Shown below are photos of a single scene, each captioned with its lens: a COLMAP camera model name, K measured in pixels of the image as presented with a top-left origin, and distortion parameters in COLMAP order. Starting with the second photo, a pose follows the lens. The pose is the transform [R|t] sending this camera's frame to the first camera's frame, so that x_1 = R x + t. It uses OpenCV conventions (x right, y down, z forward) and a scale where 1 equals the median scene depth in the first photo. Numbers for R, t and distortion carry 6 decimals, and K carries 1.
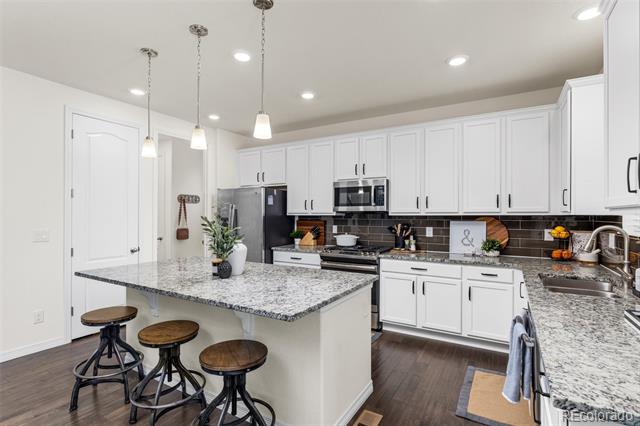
lens RADIAL K [[312.9, 0, 320.0], [0, 312.9, 213.0], [0, 0, 1]] dist [-0.000038, 0.000017]
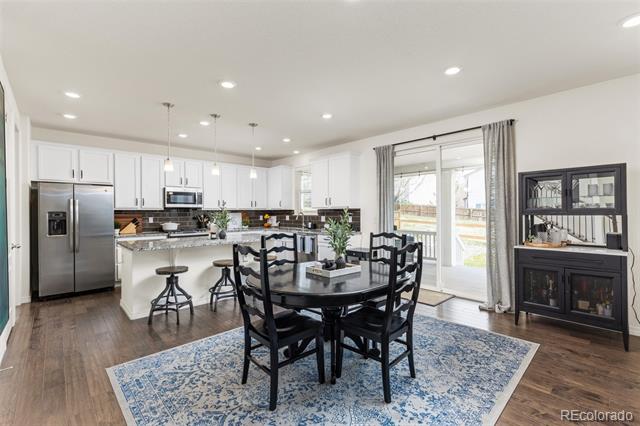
lens RADIAL K [[289.9, 0, 320.6], [0, 289.9, 208.8], [0, 0, 1]] dist [0.002404, -0.000164]
pose [[0.269725, 0.005838, 0.962920, -1.194700], [-0.007488, 0.999964, -0.003965, 0.002039], [-0.962908, -0.006140, 0.269759, -0.086336]]
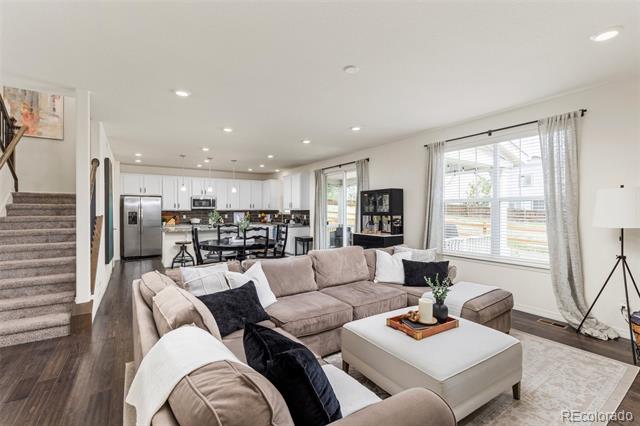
lens RADIAL K [[294.4, 0, 338.7], [0, 294.4, 209.2], [0, 0, 1]] dist [-0.029218, 0.000246]
pose [[0.398854, -0.002956, 0.917010, -1.720168], [-0.007311, 0.999953, 0.006404, -0.028123], [-0.916985, -0.009259, 0.398814, -1.016315]]
